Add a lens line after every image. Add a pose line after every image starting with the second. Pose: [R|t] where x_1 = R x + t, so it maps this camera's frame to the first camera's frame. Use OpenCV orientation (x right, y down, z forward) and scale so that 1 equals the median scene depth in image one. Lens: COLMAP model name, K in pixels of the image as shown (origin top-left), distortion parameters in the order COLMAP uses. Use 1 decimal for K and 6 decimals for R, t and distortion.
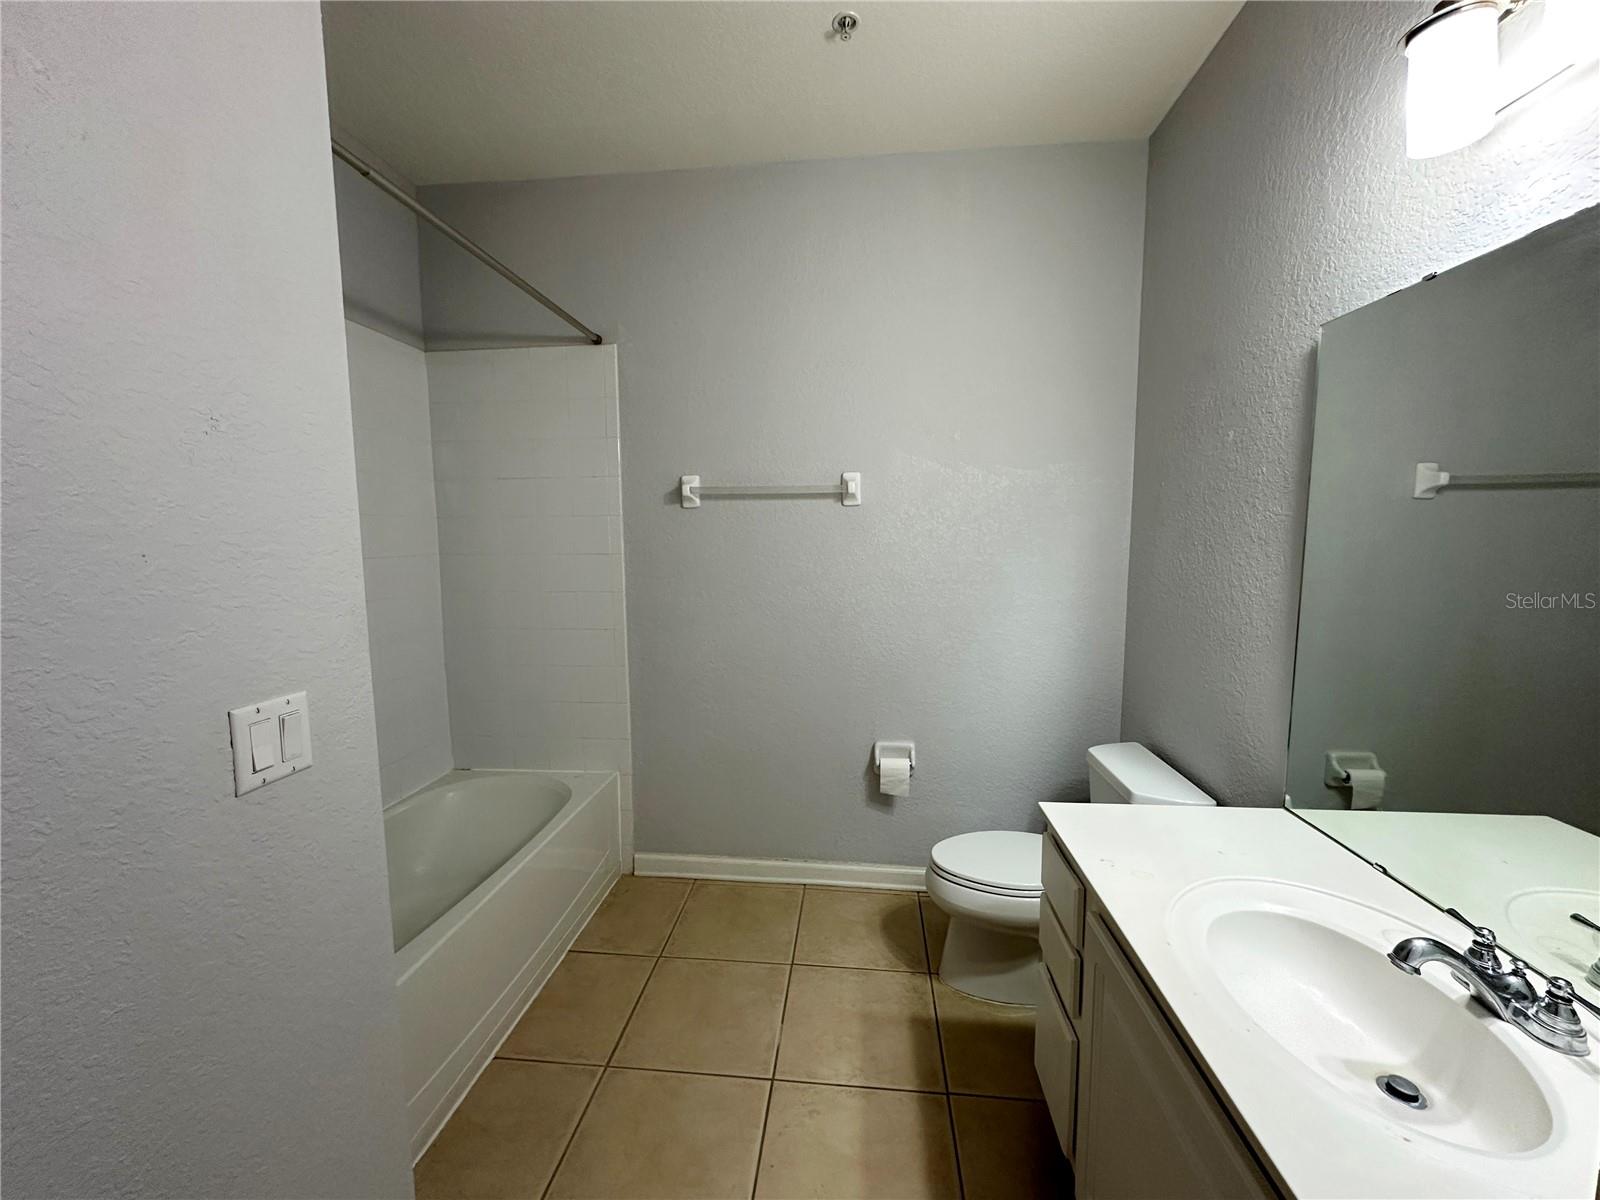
lens RADIAL K [[637.8, 0, 798.8], [0, 637.8, 600.3], [0, 0, 1]] dist [-0.002433, 0.001307]
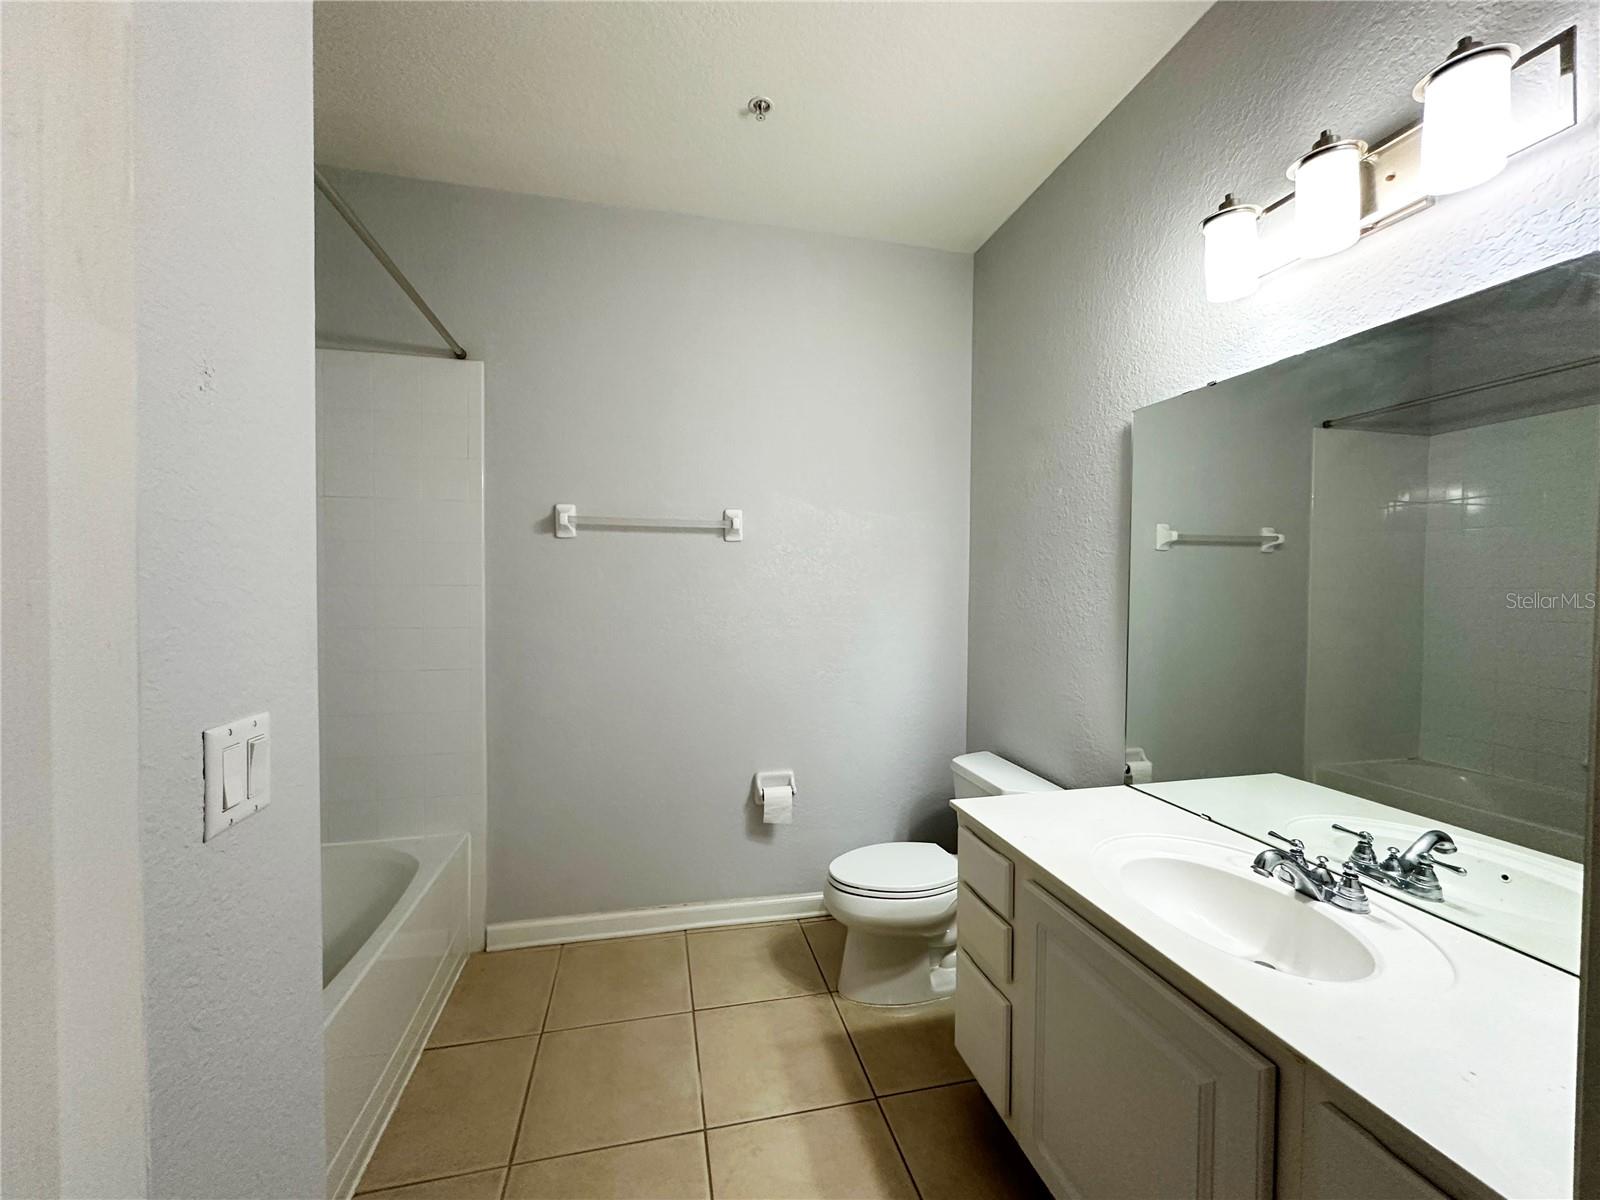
lens RADIAL K [[637.8, 0, 798.8], [0, 637.8, 600.3], [0, 0, 1]] dist [-0.002433, 0.001307]
pose [[0.946464, 0.006170, 0.322749, -0.180924], [0.019897, 0.996801, -0.077404, 0.035250], [-0.322195, 0.079682, 0.943314, -0.002228]]
